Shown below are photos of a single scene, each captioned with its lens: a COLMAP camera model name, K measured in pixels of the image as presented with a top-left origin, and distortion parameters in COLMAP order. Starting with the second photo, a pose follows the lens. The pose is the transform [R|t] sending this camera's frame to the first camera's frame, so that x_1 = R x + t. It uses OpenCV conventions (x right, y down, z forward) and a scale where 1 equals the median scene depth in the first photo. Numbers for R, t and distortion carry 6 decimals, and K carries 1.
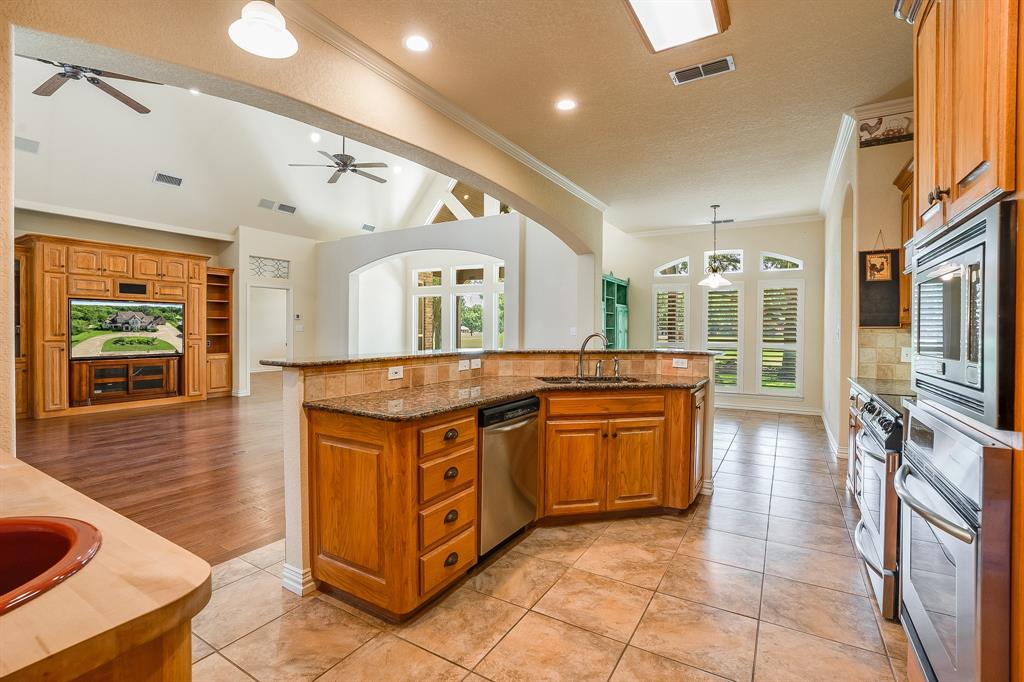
lens RADIAL K [[465.7, 0, 509.1], [0, 465.7, 334.7], [0, 0, 1]] dist [-0.054305, 0.020294]
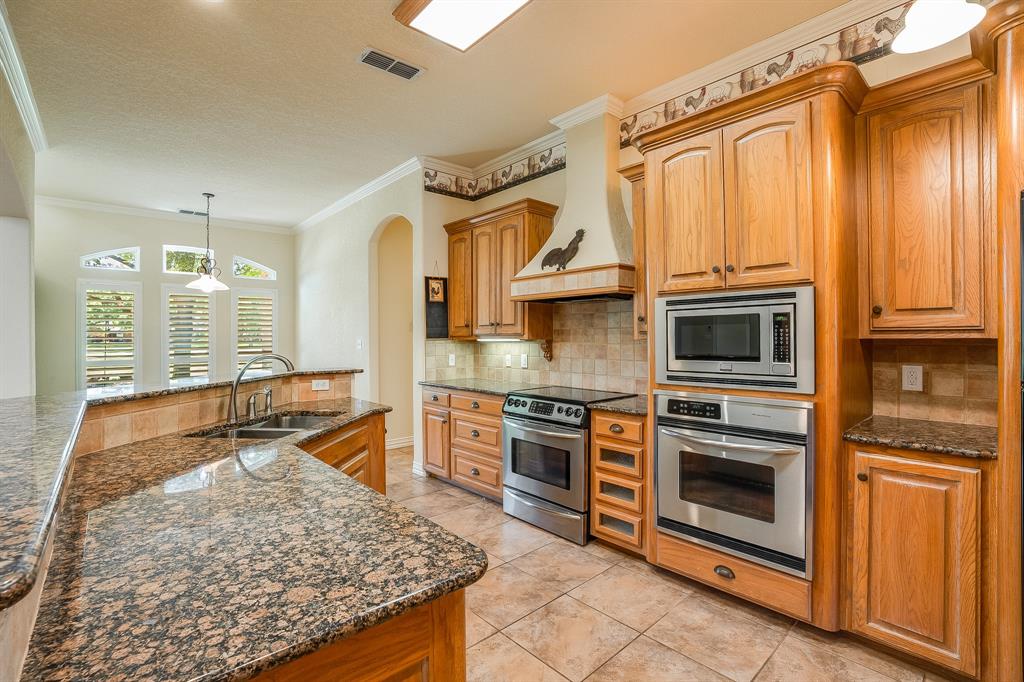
lens RADIAL K [[465.7, 0, 507.9], [0, 465.7, 337.4], [0, 0, 1]] dist [-0.054305, 0.020294]
pose [[0.286157, -0.010096, 0.958129, -0.177943], [0.020193, 0.999786, 0.004504, -0.011688], [-0.957970, 0.018058, 0.286300, 0.227299]]
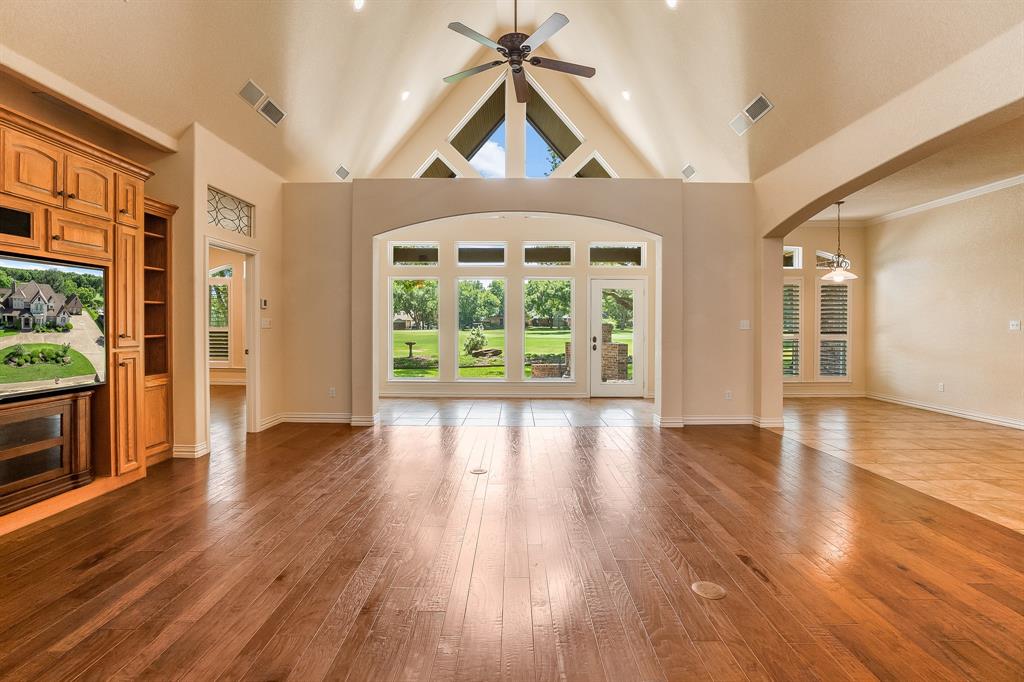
lens RADIAL K [[465.7, 0, 508.9], [0, 465.7, 328.2], [0, 0, 1]] dist [-0.054305, 0.020294]
pose [[0.857613, -0.010030, 0.514198, -0.670649], [0.011470, 0.999934, 0.000375, -0.006223], [-0.514167, 0.005577, 0.857672, 0.468395]]
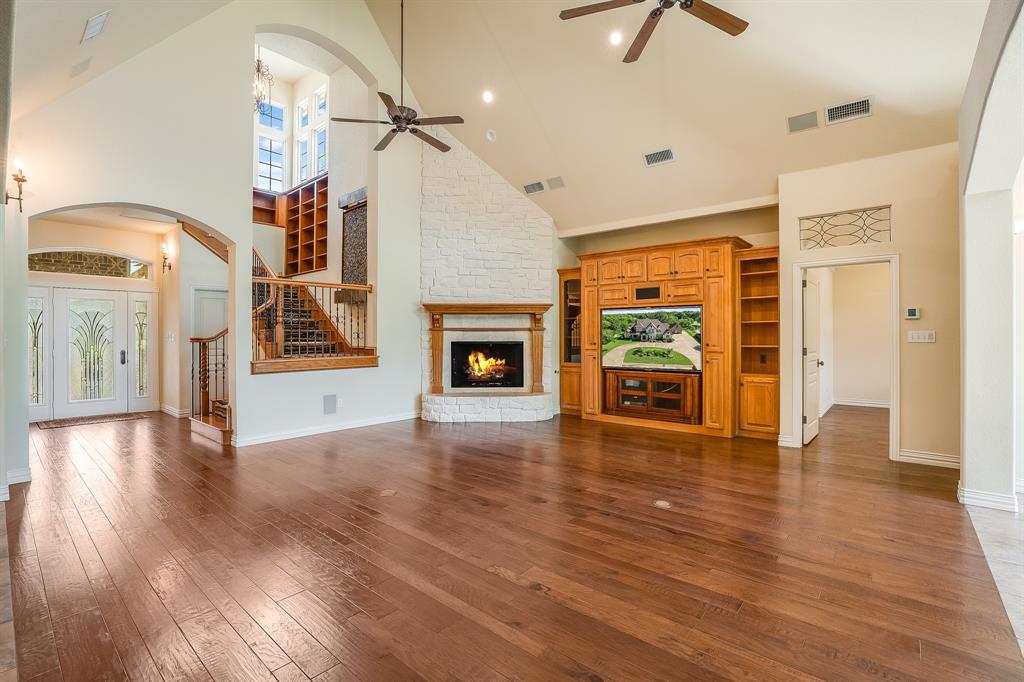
lens RADIAL K [[465.7, 0, 508.5], [0, 465.7, 336.2], [0, 0, 1]] dist [-0.054305, 0.020294]
pose [[-0.168727, -0.003797, -0.985655, 0.117079], [-0.011692, 0.999930, -0.001851, -0.012536], [0.985593, 0.011212, -0.168760, 0.894826]]
